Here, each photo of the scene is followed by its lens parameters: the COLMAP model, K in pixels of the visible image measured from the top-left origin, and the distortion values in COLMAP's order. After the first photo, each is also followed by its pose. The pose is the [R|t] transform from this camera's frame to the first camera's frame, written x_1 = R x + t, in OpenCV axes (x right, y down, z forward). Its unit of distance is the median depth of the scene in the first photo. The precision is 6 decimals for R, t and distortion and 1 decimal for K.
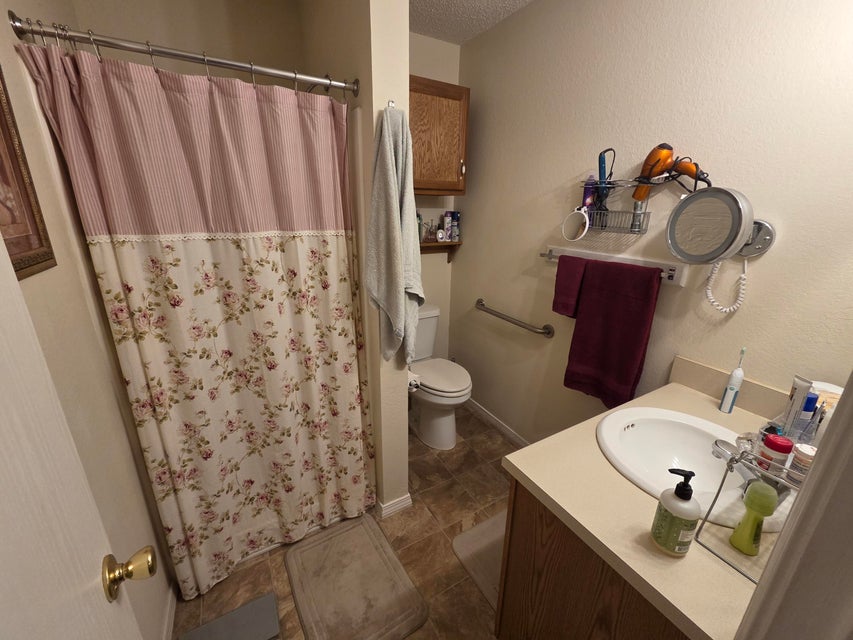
lens RADIAL K [[350.1, 0, 430.9], [0, 350.1, 319.1], [0, 0, 1]] dist [0.001969, -0.000030]
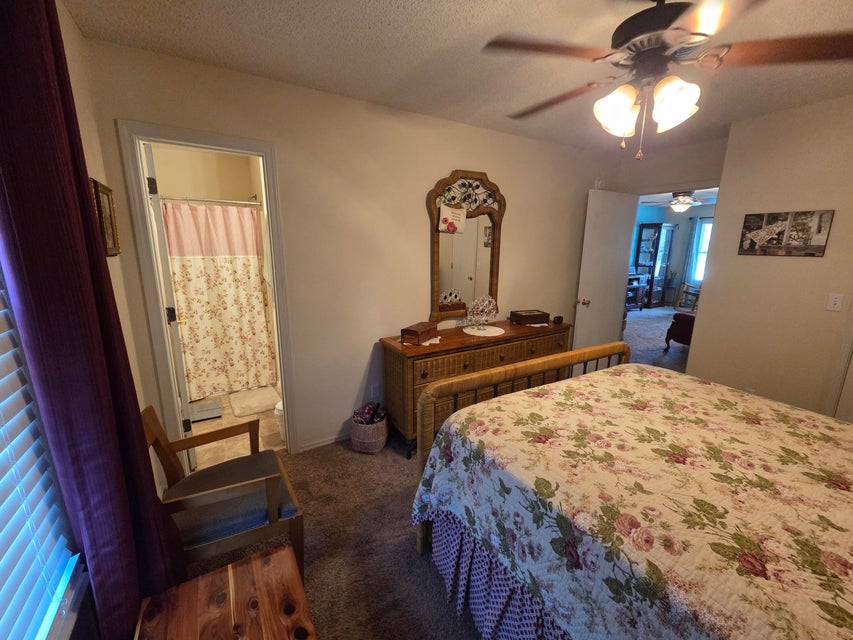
lens RADIAL K [[350.1, 0, 430.9], [0, 350.1, 319.1], [0, 0, 1]] dist [0.001969, -0.000030]
pose [[0.999559, -0.020216, 0.021733, 0.956319], [0.022594, 0.993057, -0.115444, 0.529347], [-0.019248, 0.115885, 0.993076, -1.504755]]
